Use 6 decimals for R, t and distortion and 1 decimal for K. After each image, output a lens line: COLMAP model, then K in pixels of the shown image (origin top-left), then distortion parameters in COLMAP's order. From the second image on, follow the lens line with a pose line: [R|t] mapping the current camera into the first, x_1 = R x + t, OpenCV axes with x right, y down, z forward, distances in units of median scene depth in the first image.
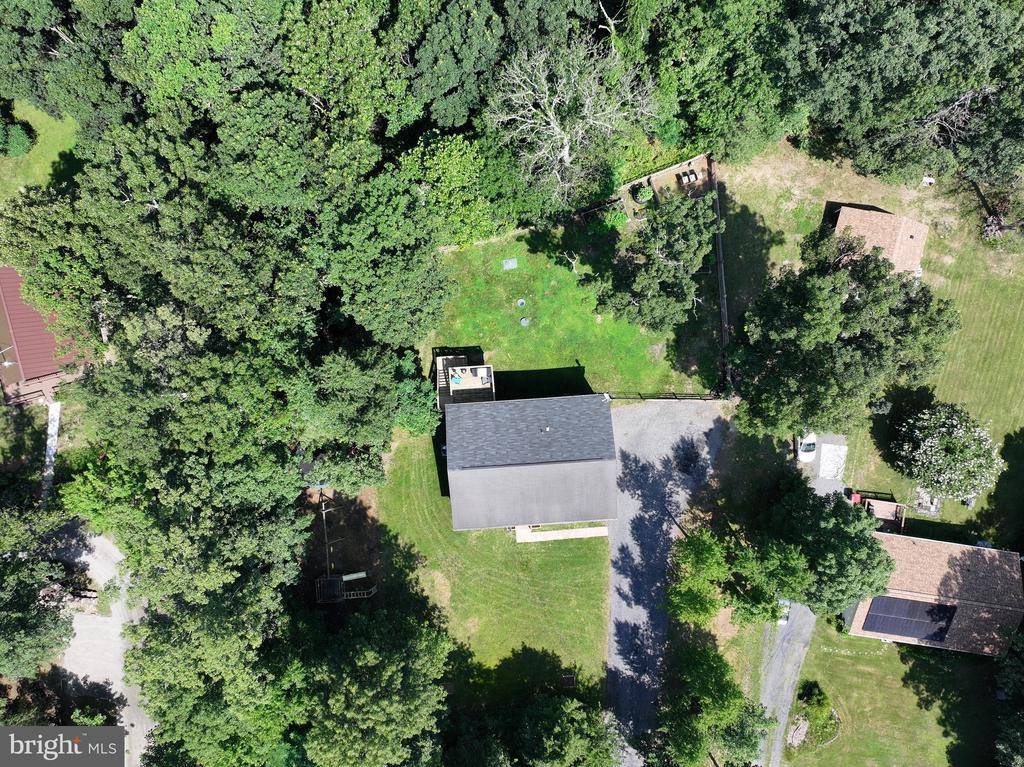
lens RADIAL K [[820.1, 0, 513.6], [0, 820.1, 383.5], [0, 0, 1]] dist [-0.002359, 0.016541]
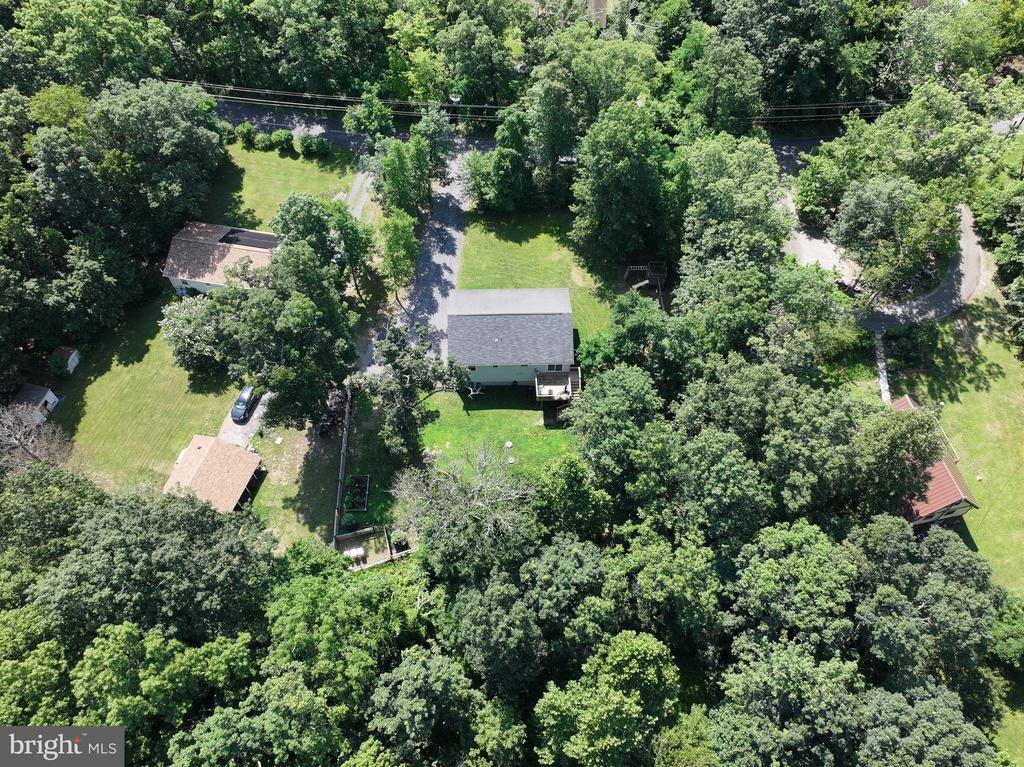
lens RADIAL K [[820.1, 0, 513.2], [0, 820.1, 383.8], [0, 0, 1]] dist [-0.002359, 0.016541]
pose [[-0.999064, -0.038942, 0.018834, -0.011150], [0.042905, -0.836611, 0.546114, -0.664256], [-0.005510, 0.546411, 0.837499, -0.066128]]
